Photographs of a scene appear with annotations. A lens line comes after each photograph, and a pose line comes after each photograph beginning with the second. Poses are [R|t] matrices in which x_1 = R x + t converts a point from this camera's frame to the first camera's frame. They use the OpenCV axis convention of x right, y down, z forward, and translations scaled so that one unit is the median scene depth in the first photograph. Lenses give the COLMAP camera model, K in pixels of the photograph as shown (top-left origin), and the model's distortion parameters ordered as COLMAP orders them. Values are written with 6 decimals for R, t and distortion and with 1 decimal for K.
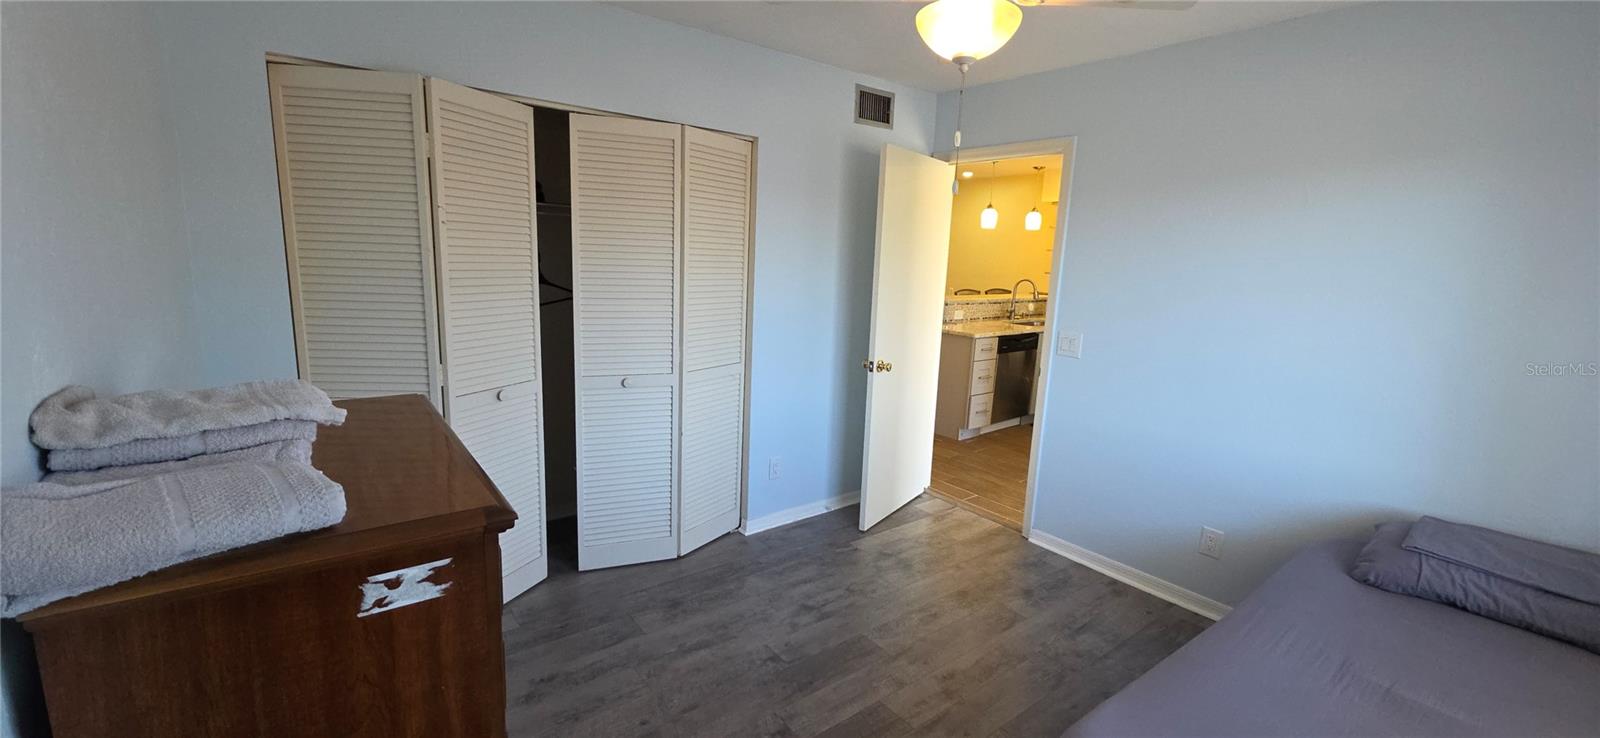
lens RADIAL K [[630.9, 0, 797.2], [0, 630.9, 362.7], [0, 0, 1]] dist [0.012283, -0.008544]
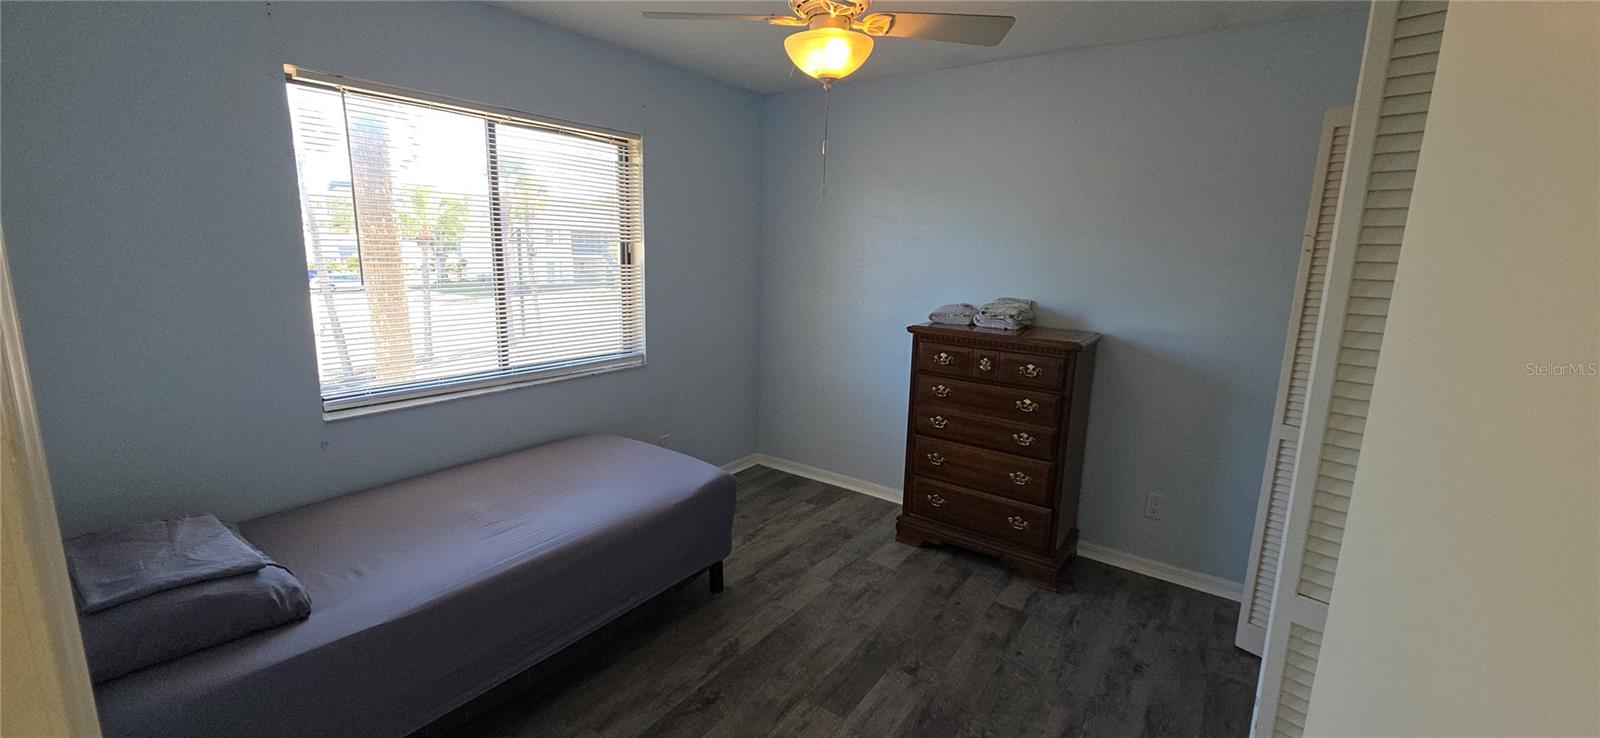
lens RADIAL K [[630.9, 0, 797.2], [0, 630.9, 362.7], [0, 0, 1]] dist [0.012283, -0.008544]
pose [[-0.953391, -0.009070, -0.301600, 0.508147], [-0.114292, 0.935923, 0.333145, -0.289722], [0.279253, 0.352088, -0.893338, 1.700498]]
